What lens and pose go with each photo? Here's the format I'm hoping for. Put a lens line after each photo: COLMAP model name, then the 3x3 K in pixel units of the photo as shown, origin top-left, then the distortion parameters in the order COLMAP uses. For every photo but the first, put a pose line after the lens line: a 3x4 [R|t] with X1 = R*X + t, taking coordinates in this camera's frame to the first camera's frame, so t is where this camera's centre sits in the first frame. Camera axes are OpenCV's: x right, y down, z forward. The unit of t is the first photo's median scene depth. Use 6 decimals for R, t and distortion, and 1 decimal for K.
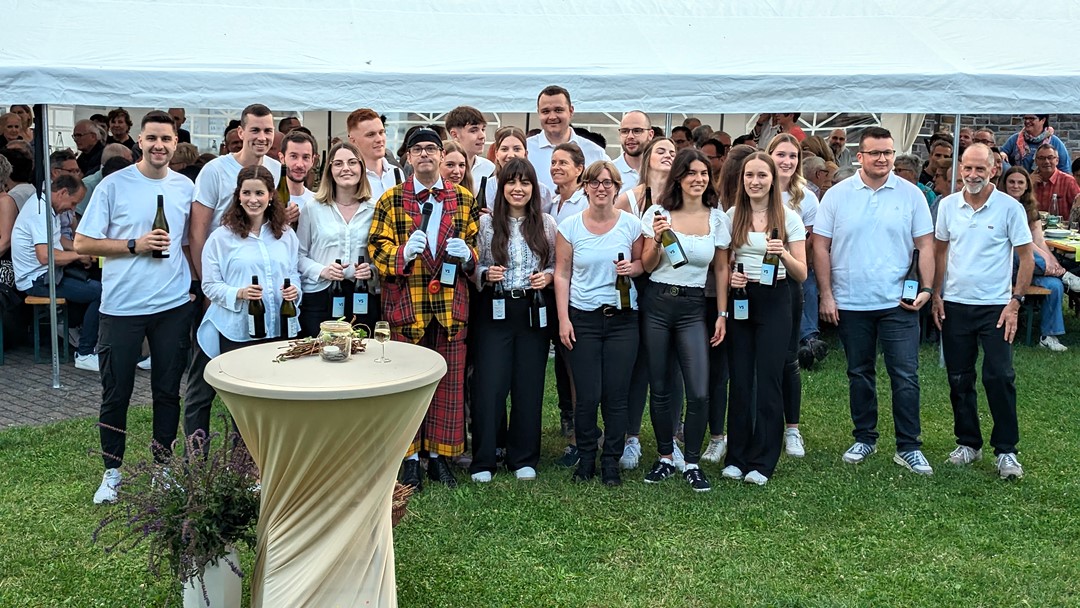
lens RADIAL K [[1711.5, 0, 543.0], [0, 1711.5, 302.5], [0, 0, 1]] dist [0.066148, 0.000000]
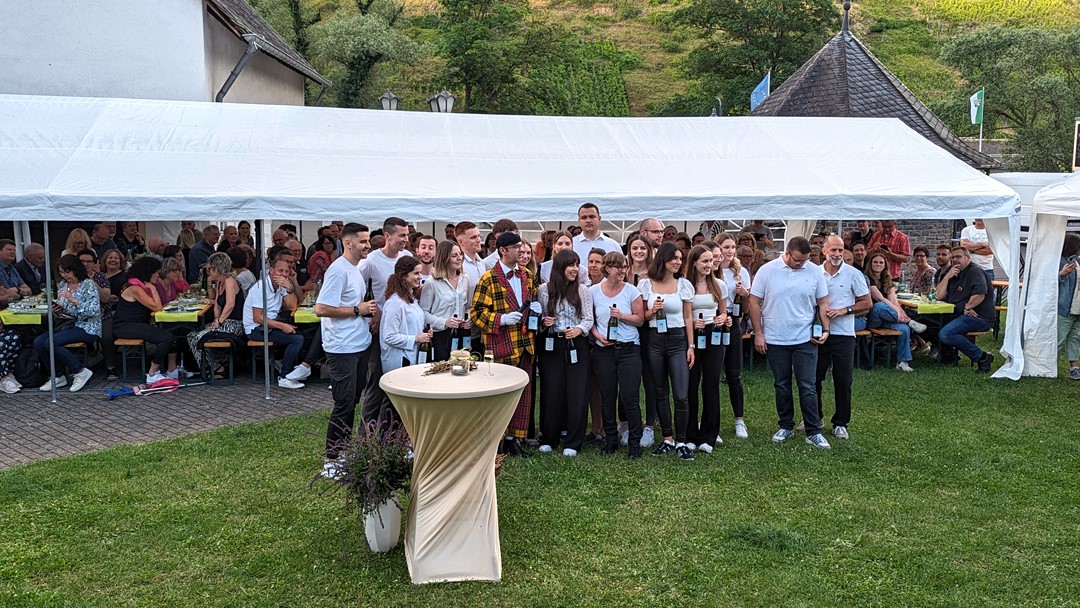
lens RADIAL K [[1130.9, 0, 545.2], [0, 1130.9, 295.9], [0, 0, 1]] dist [0.046701, 0.000000]
pose [[0.999869, -0.008930, -0.013481, -0.018191], [0.008299, 0.998899, -0.046179, 0.006631], [0.013879, 0.046061, 0.998842, -0.043265]]
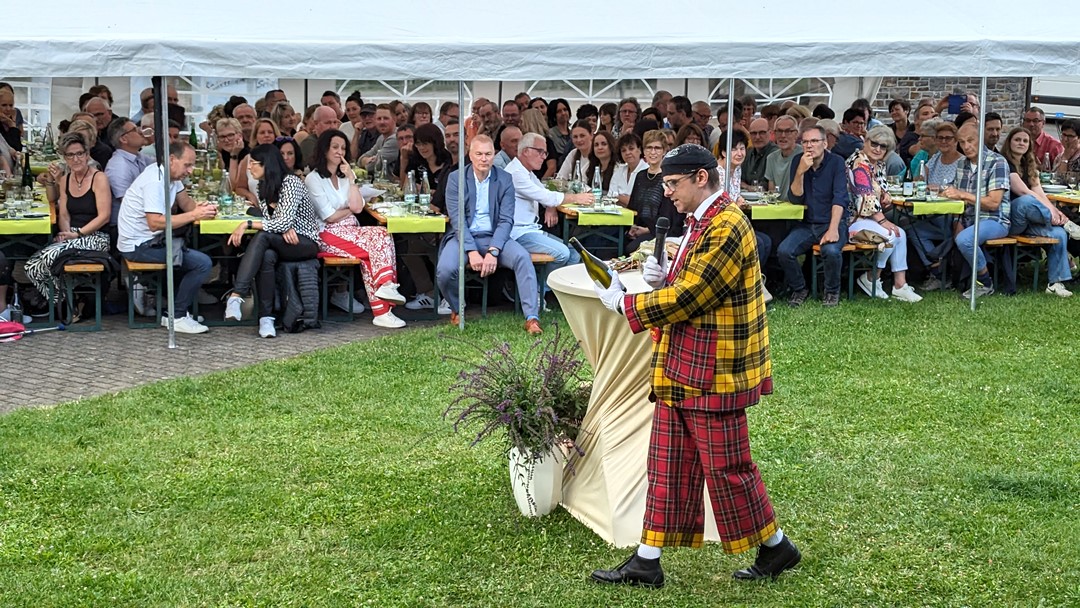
lens RADIAL K [[1896.6, 0, 530.6], [0, 1896.6, 302.3], [0, 0, 1]] dist [0.095542, 0.000000]
pose [[0.991789, -0.025554, 0.125303, -0.258843], [0.026228, 0.999649, -0.003733, 0.039146], [-0.125164, 0.006988, 0.992111, -0.211848]]
